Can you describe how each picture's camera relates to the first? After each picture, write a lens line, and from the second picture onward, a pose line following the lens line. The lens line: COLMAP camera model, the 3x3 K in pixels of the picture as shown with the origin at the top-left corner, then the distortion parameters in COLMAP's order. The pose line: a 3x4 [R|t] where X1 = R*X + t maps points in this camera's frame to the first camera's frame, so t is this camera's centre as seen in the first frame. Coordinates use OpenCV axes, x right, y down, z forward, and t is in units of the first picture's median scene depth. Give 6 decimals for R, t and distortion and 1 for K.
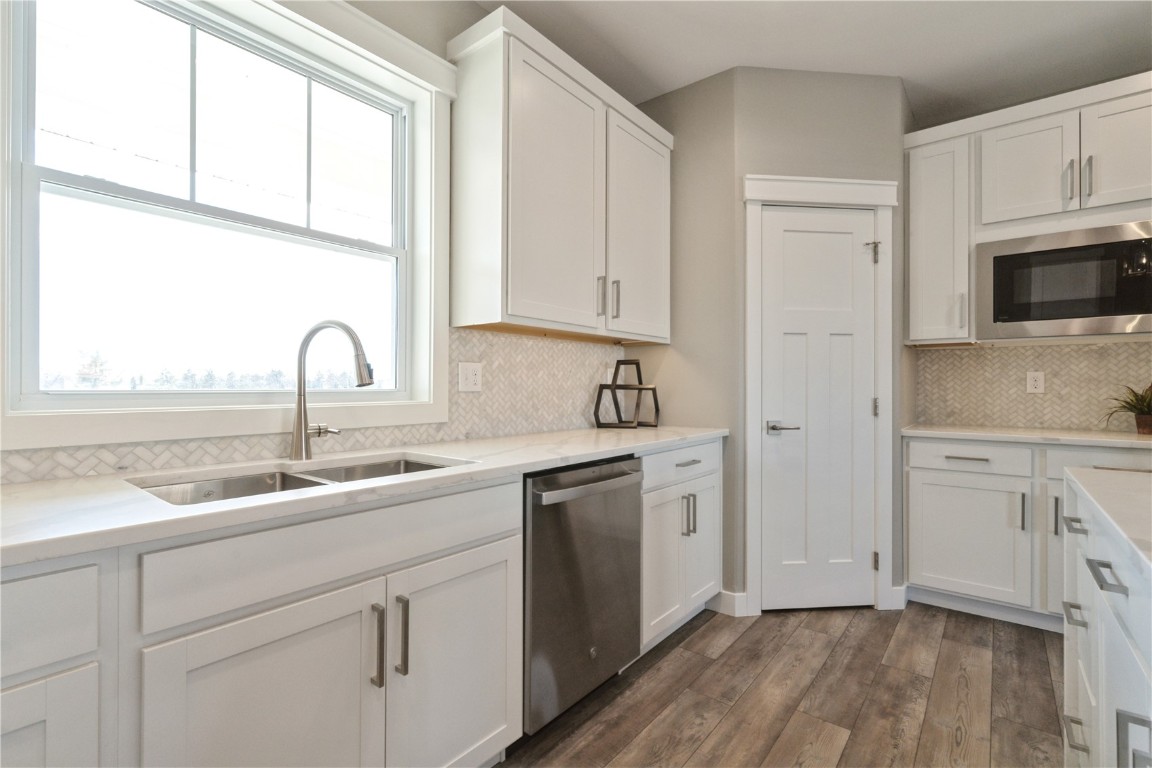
lens RADIAL K [[522.2, 0, 581.7], [0, 522.2, 384.9], [0, 0, 1]] dist [-0.001781, 0.000192]
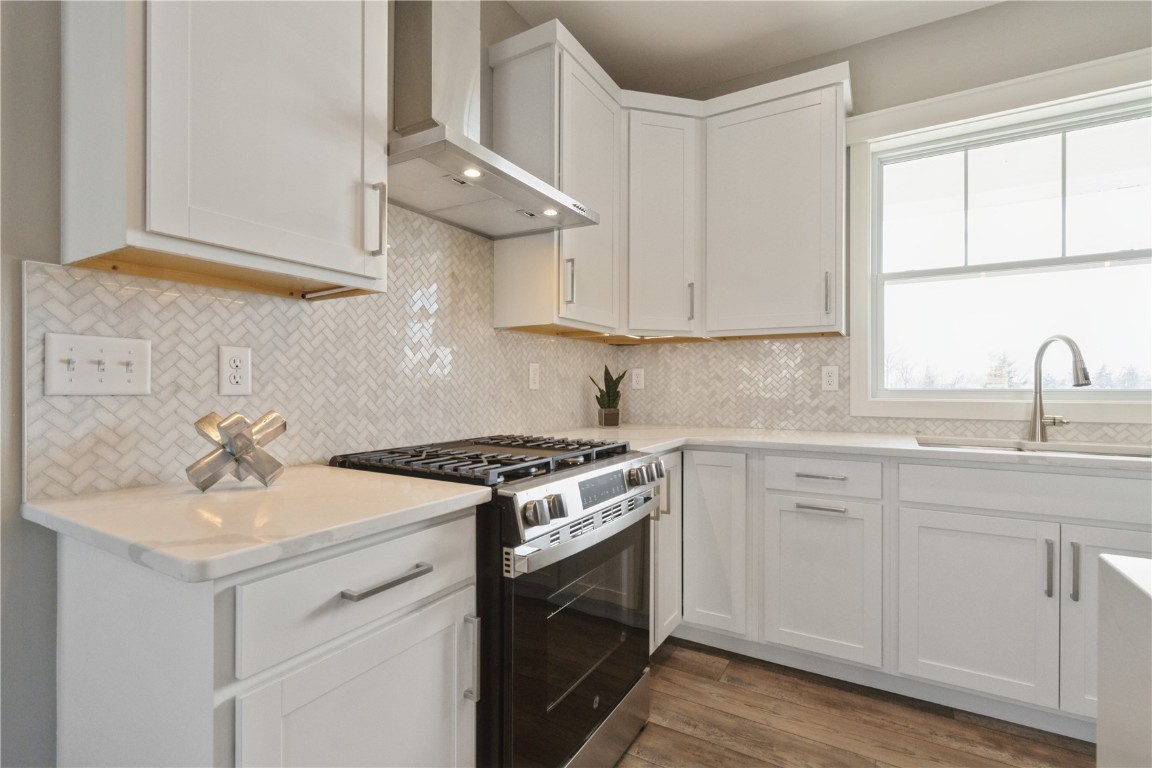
lens RADIAL K [[522.2, 0, 573.5], [0, 522.2, 383.2], [0, 0, 1]] dist [-0.001781, 0.000192]
pose [[0.140713, -0.004113, -0.990042, 0.639442], [0.000681, 0.999992, -0.004057, -0.000096], [0.990050, -0.000103, 0.140715, -0.369062]]
